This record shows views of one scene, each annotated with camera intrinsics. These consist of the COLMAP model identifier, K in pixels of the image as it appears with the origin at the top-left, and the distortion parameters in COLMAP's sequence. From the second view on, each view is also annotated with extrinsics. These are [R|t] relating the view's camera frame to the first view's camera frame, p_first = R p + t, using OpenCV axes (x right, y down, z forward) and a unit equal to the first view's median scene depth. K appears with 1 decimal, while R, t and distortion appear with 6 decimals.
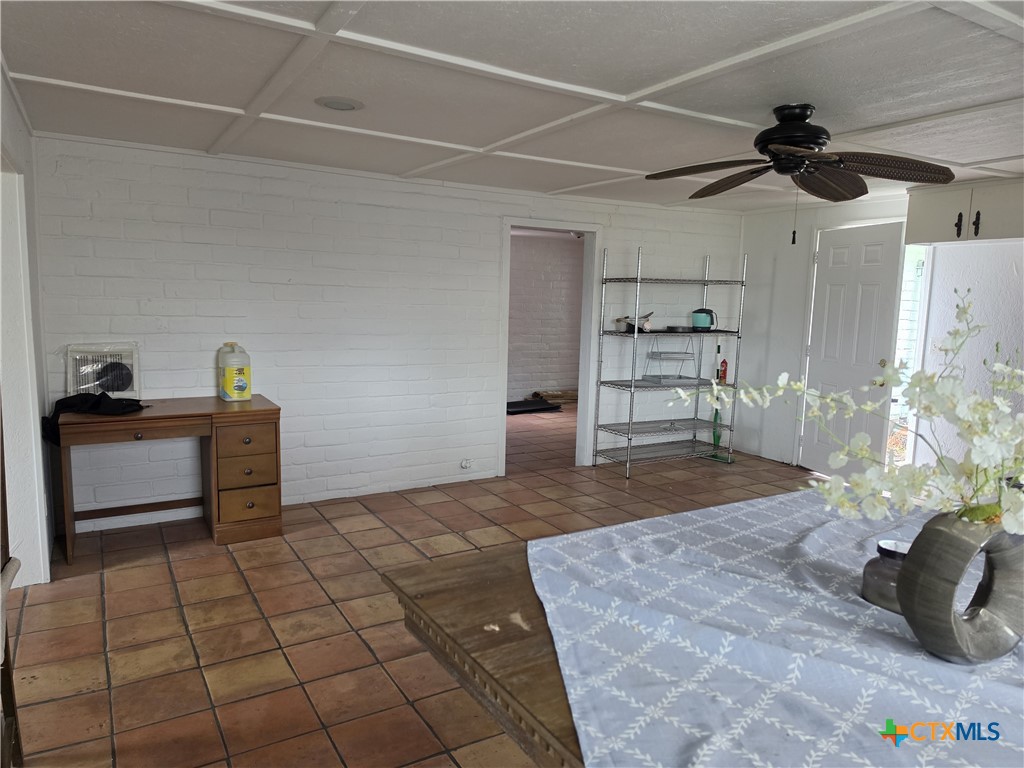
lens RADIAL K [[715.5, 0, 528.2], [0, 715.5, 383.6], [0, 0, 1]] dist [0.080440, -0.090445]
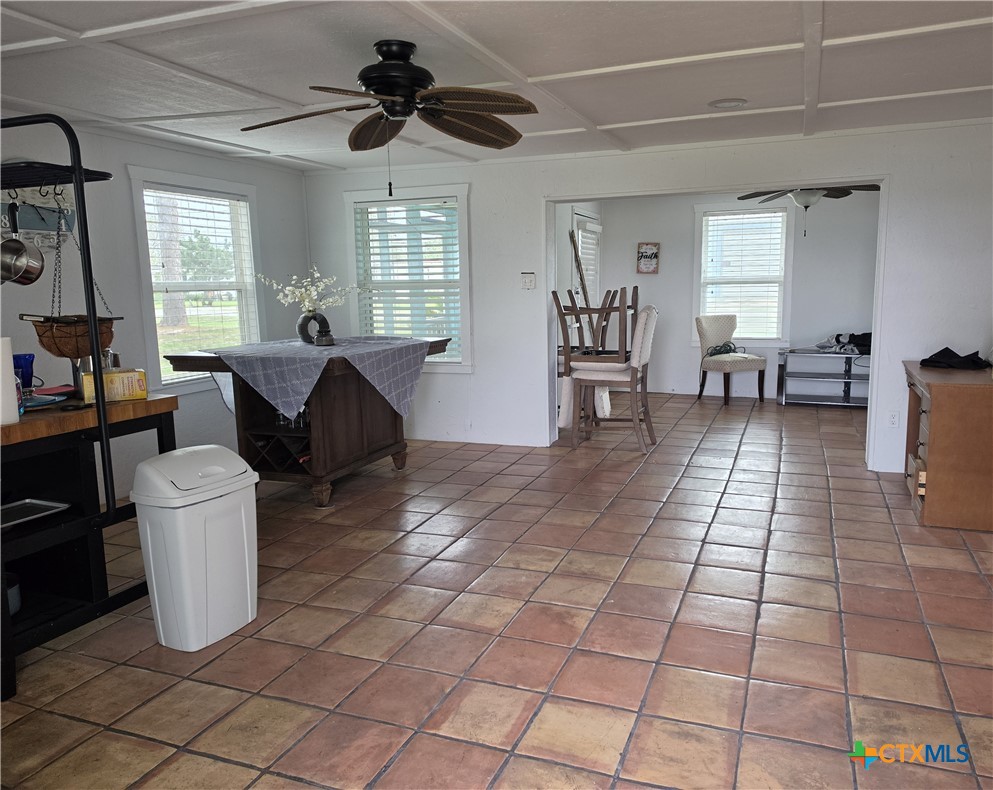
lens RADIAL K [[711.6, 0, 539.9], [0, 711.6, 395.8], [0, 0, 1]] dist [0.082970, -0.103140]
pose [[-0.785585, 0.092530, -0.611796, 0.633967], [-0.073003, 0.967989, 0.240142, -0.137444], [0.614432, 0.233315, -0.753683, 1.470516]]
